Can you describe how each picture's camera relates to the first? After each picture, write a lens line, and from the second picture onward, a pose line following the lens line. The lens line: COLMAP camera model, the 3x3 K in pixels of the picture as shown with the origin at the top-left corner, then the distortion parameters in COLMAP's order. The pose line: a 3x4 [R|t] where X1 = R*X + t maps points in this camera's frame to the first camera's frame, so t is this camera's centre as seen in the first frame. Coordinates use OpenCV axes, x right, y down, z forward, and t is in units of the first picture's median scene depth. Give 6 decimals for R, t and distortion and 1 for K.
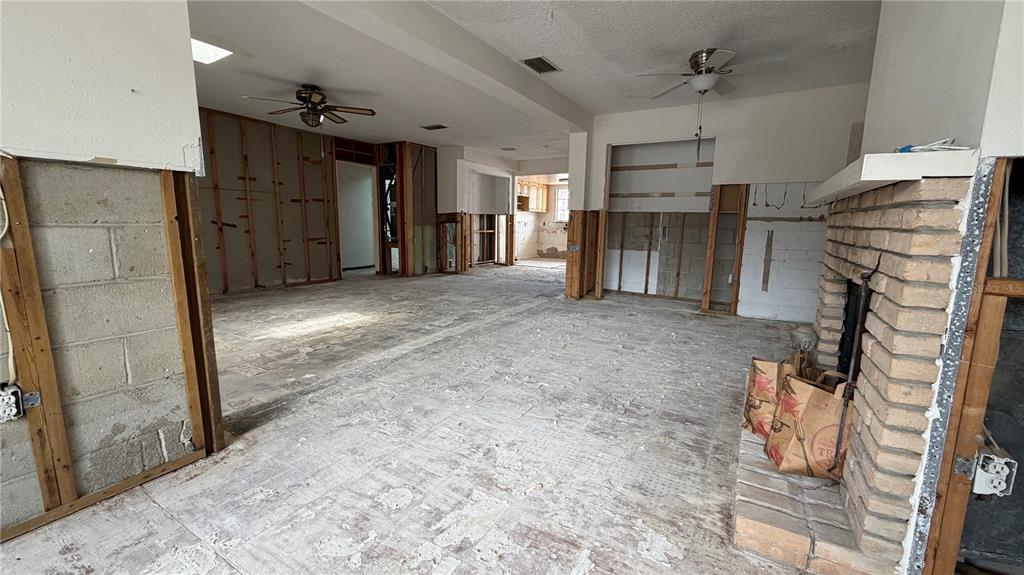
lens RADIAL K [[407.3, 0, 509.5], [0, 407.3, 288.0], [0, 0, 1]] dist [0.000031, 0.000130]
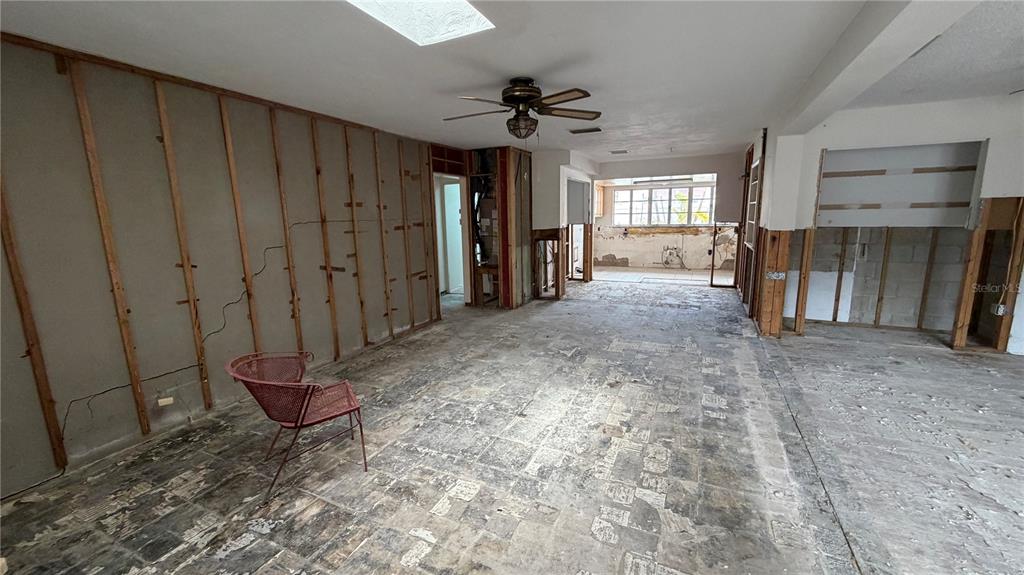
lens RADIAL K [[407.3, 0, 509.9], [0, 407.3, 287.4], [0, 0, 1]] dist [0.000031, 0.000130]
pose [[0.993717, -0.056093, 0.096848, -0.443353], [0.054452, 0.998326, 0.019503, -0.116723], [-0.097780, -0.014107, 0.995108, 0.226091]]
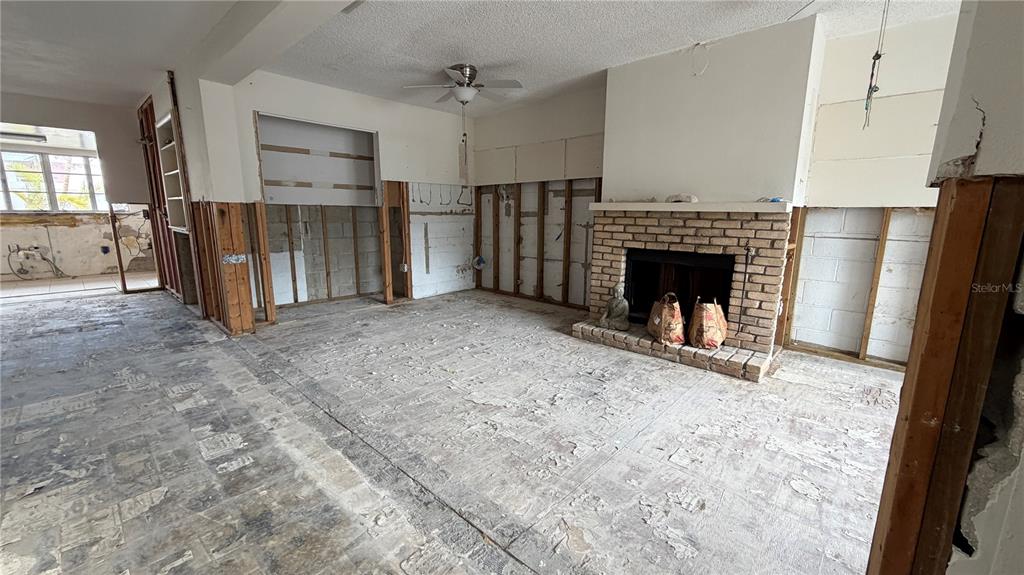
lens RADIAL K [[407.3, 0, 508.8], [0, 407.3, 288.3], [0, 0, 1]] dist [0.000031, 0.000130]
pose [[0.202874, -0.196354, 0.959316, -0.388619], [0.151618, 0.974173, 0.167331, -0.092627], [-0.967395, 0.111503, 0.227405, 0.406197]]
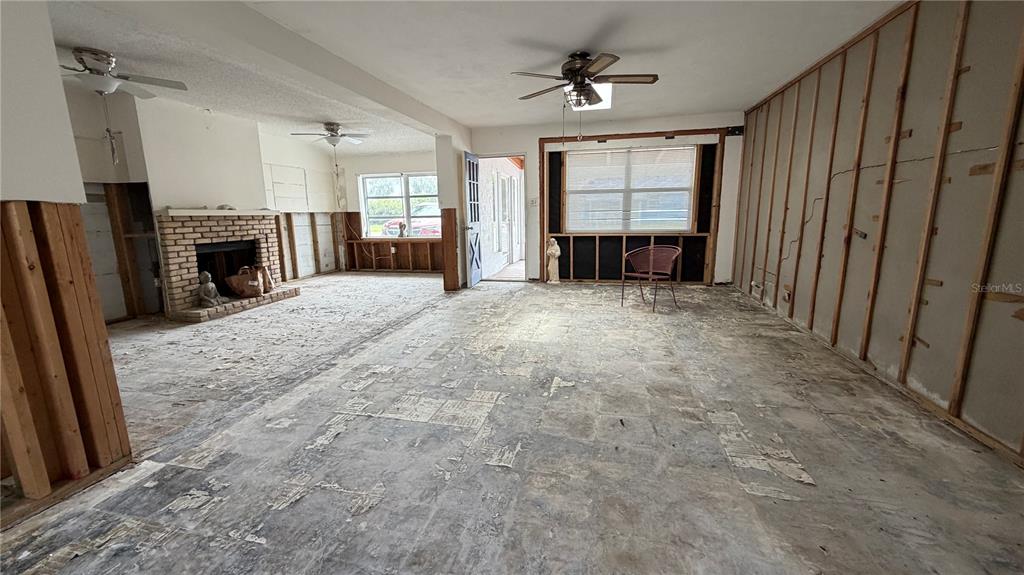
lens RADIAL K [[407.3, 0, 510.4], [0, 407.3, 287.7], [0, 0, 1]] dist [0.000031, 0.000130]
pose [[-0.951772, 0.056728, -0.301517, -0.071035], [-0.046729, 0.944489, 0.325204, -0.238988], [0.303228, 0.323609, -0.896287, 1.352306]]
